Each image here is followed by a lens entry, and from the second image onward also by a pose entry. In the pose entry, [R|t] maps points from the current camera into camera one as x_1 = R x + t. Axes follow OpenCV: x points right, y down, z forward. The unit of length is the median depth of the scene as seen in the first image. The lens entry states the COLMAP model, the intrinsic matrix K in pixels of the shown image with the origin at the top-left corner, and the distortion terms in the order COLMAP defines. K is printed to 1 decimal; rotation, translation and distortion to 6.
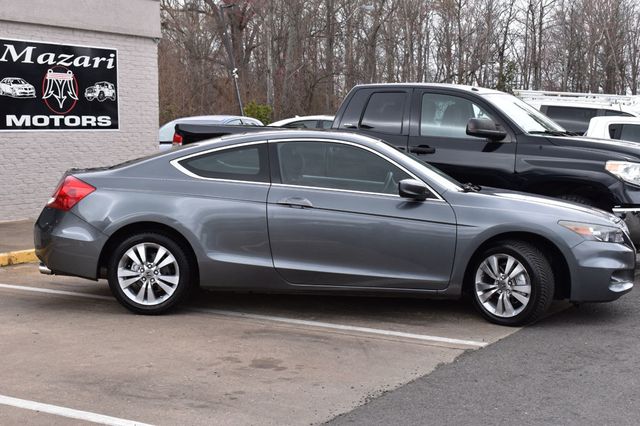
lens RADIAL K [[1041.9, 0, 320.9], [0, 1041.9, 211.9], [0, 0, 1]] dist [-0.003847, 0.000000]
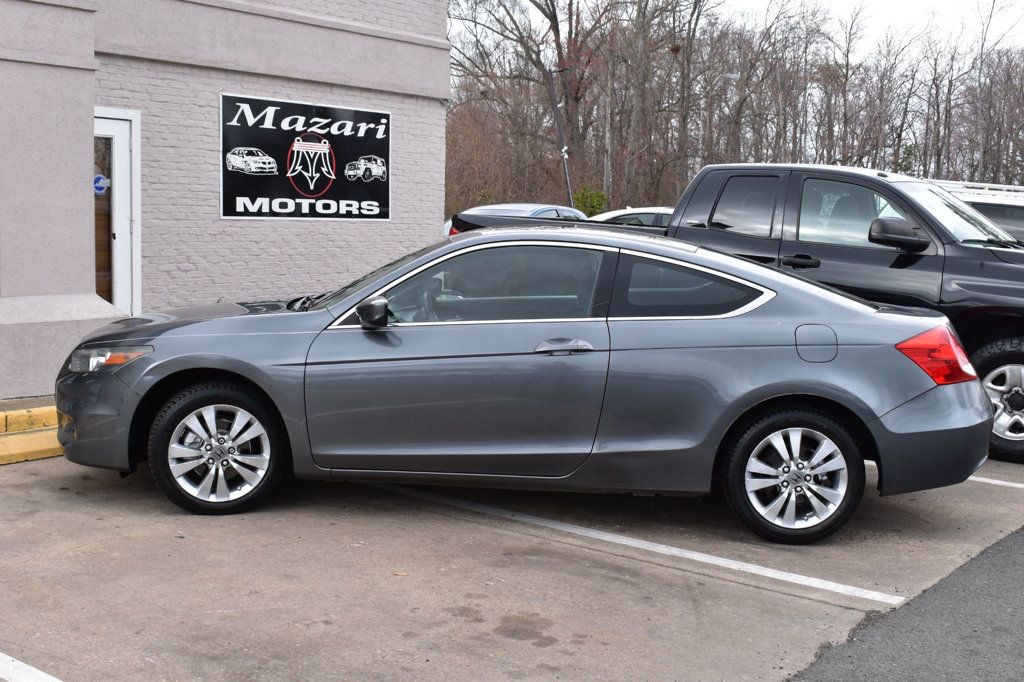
lens RADIAL K [[1239.5, 0, 513.9], [0, 1239.5, 342.5], [0, 0, 1]] dist [-0.069707, 0.000000]
pose [[0.991787, 0.036674, -0.122527, 0.011634], [-0.034430, 0.999199, 0.020378, -0.015809], [0.123176, -0.015992, 0.992256, 0.166625]]
